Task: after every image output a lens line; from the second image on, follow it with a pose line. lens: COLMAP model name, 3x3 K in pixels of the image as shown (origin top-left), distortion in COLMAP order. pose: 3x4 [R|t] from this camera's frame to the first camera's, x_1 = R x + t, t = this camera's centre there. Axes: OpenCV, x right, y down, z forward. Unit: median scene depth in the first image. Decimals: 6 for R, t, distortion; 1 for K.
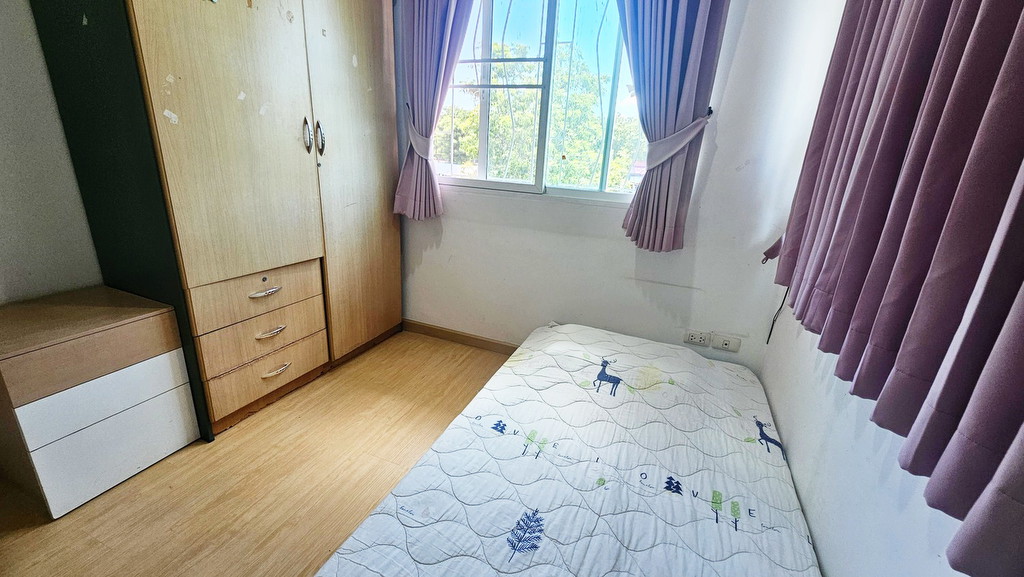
lens RADIAL K [[421.2, 0, 508.6], [0, 421.2, 288.2], [0, 0, 1]] dist [0.000220, 0.000708]
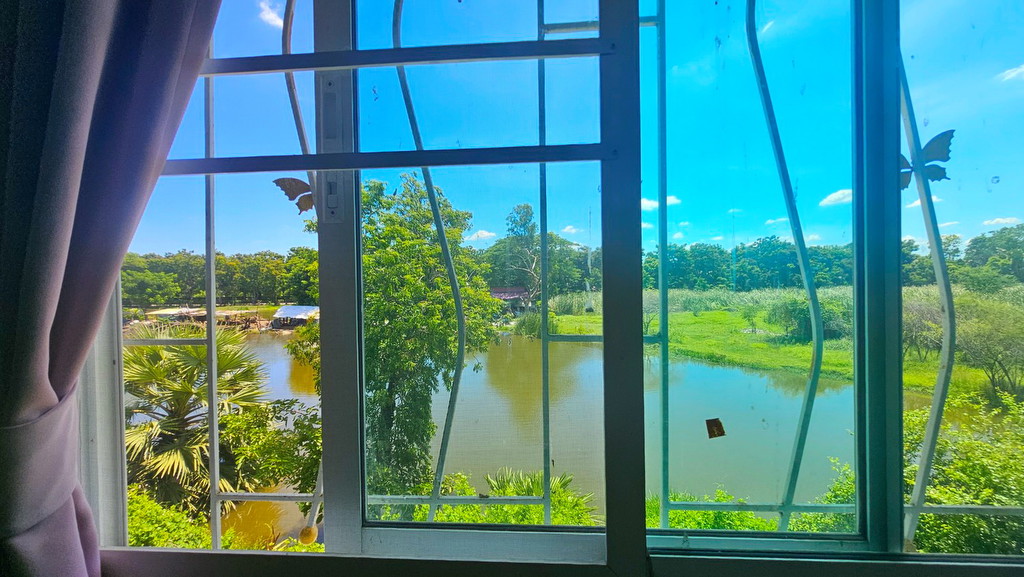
lens RADIAL K [[421.2, 0, 510.2], [0, 421.2, 288.2], [0, 0, 1]] dist [0.000220, 0.000708]
pose [[0.942983, -0.078602, 0.323428, -0.043367], [0.169977, 0.949174, -0.264908, -0.316213], [-0.286167, 0.304779, 0.908415, 0.739455]]
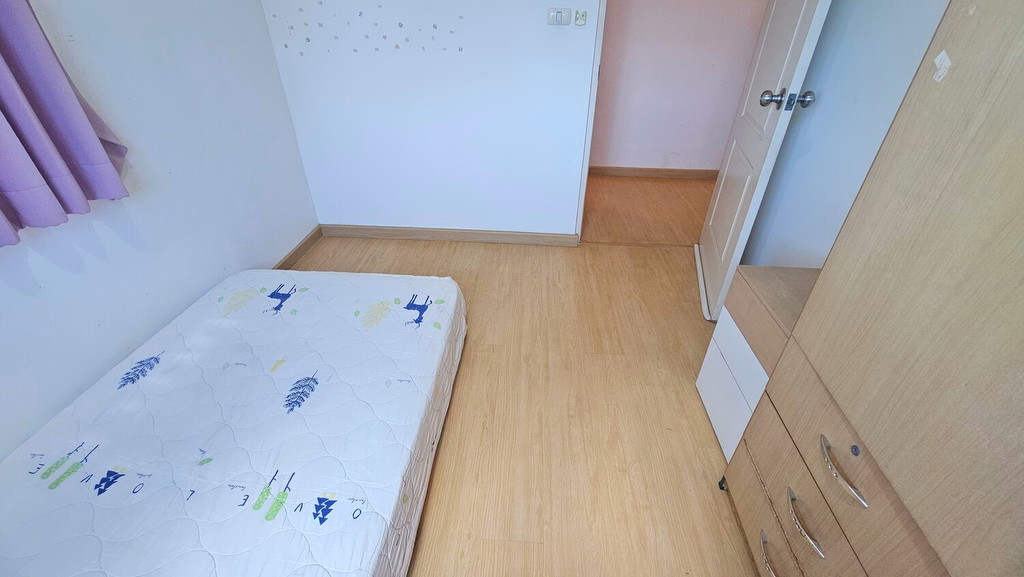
lens RADIAL K [[421.2, 0, 509.6], [0, 421.2, 283.8], [0, 0, 1]] dist [0.000220, 0.000708]
pose [[-0.944079, 0.118902, -0.307533, -0.172115], [-0.162362, 0.644143, 0.747474, -0.584520], [0.286972, 0.755607, -0.588817, 1.474998]]
